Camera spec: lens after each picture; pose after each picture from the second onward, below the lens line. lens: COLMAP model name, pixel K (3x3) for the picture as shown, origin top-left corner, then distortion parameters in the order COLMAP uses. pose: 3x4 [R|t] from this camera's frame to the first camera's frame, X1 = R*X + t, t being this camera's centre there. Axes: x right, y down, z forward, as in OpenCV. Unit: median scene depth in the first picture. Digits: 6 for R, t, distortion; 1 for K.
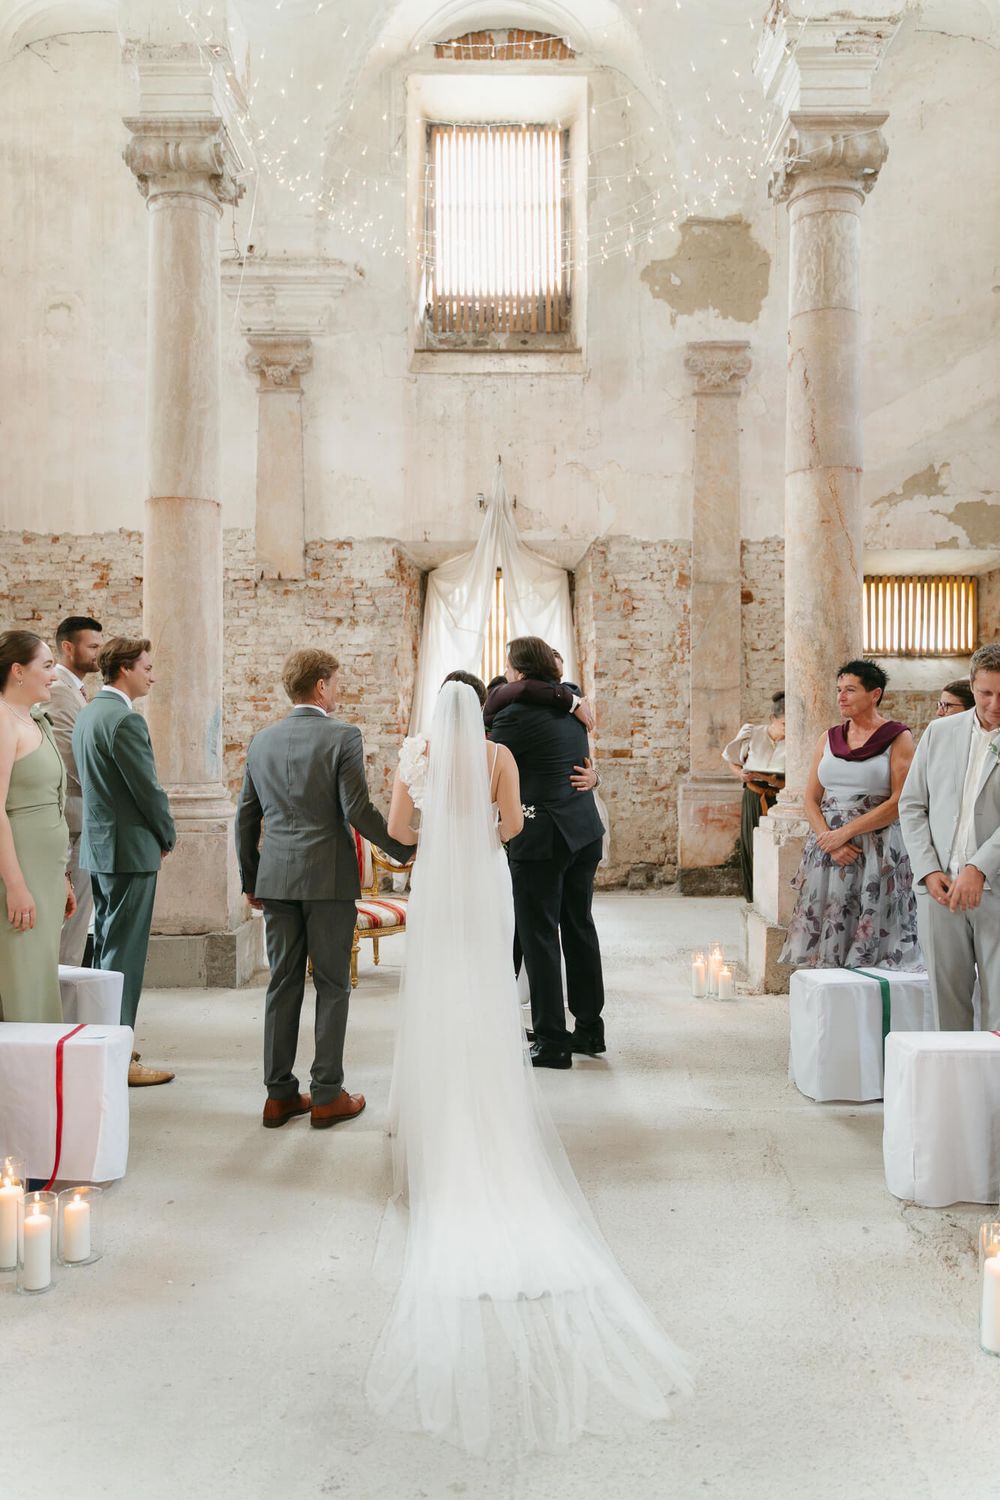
lens RADIAL K [[1255.7, 0, 480.9], [0, 1255.7, 720.0], [0, 0, 1]] dist [-0.002724, -0.010178]
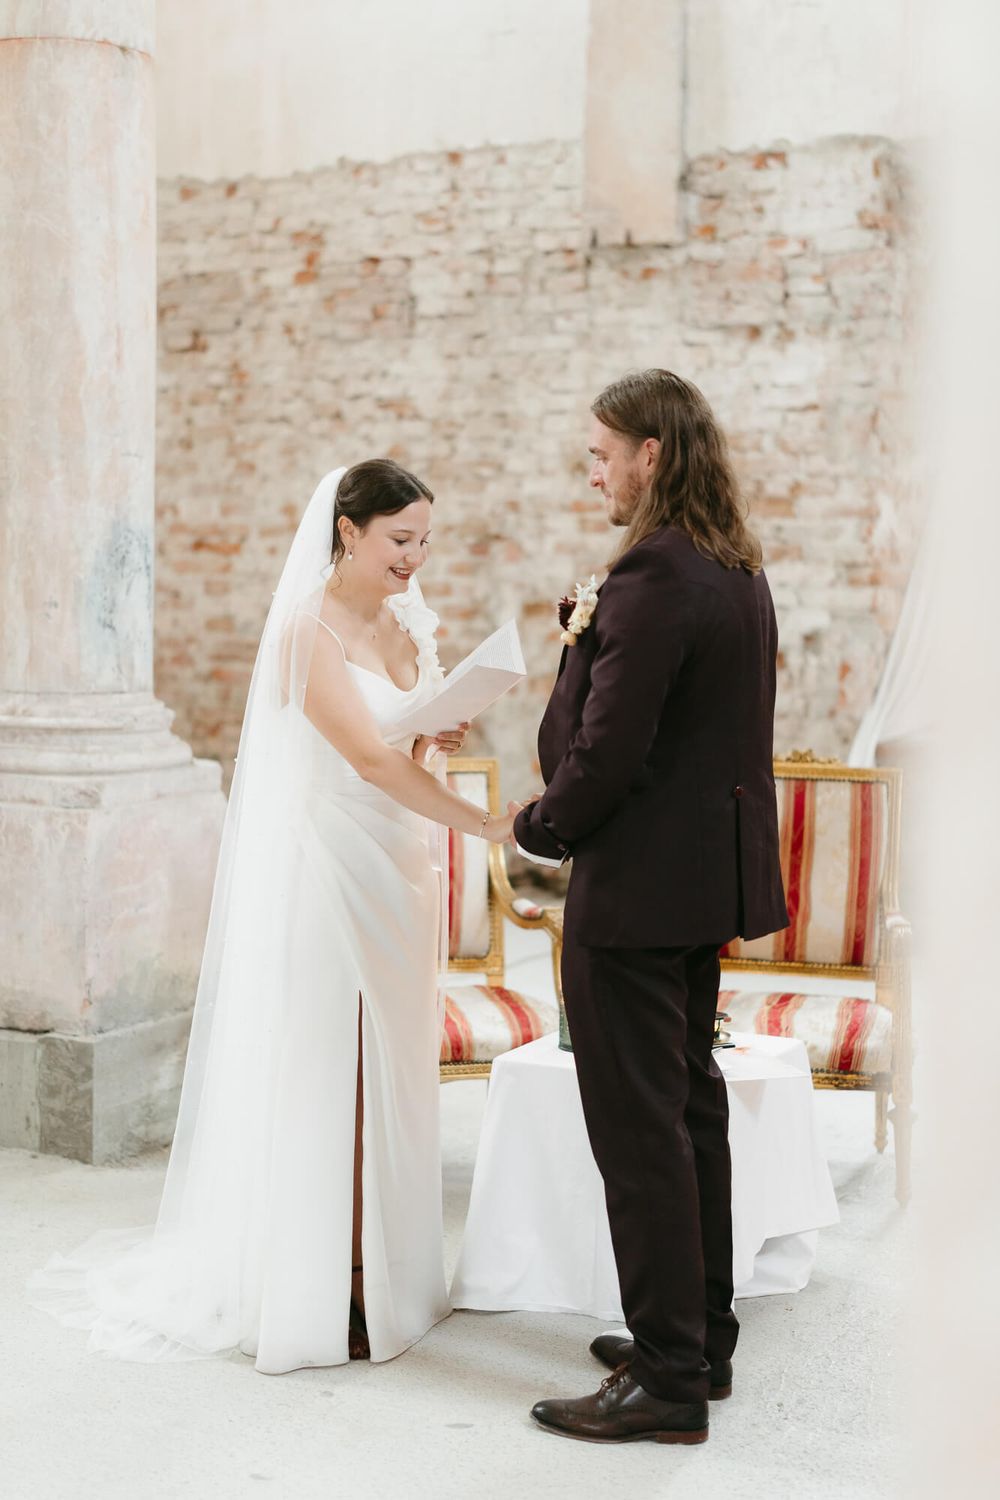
lens RADIAL K [[2181.9, 0, 504.4], [0, 2181.9, 737.7], [0, 0, 1]] dist [0.011434, 0.000000]
pose [[0.879627, 0.051918, -0.472822, 0.185540], [-0.011271, 0.996022, 0.088398, -0.002659], [0.475530, -0.072427, 0.876713, 0.263798]]
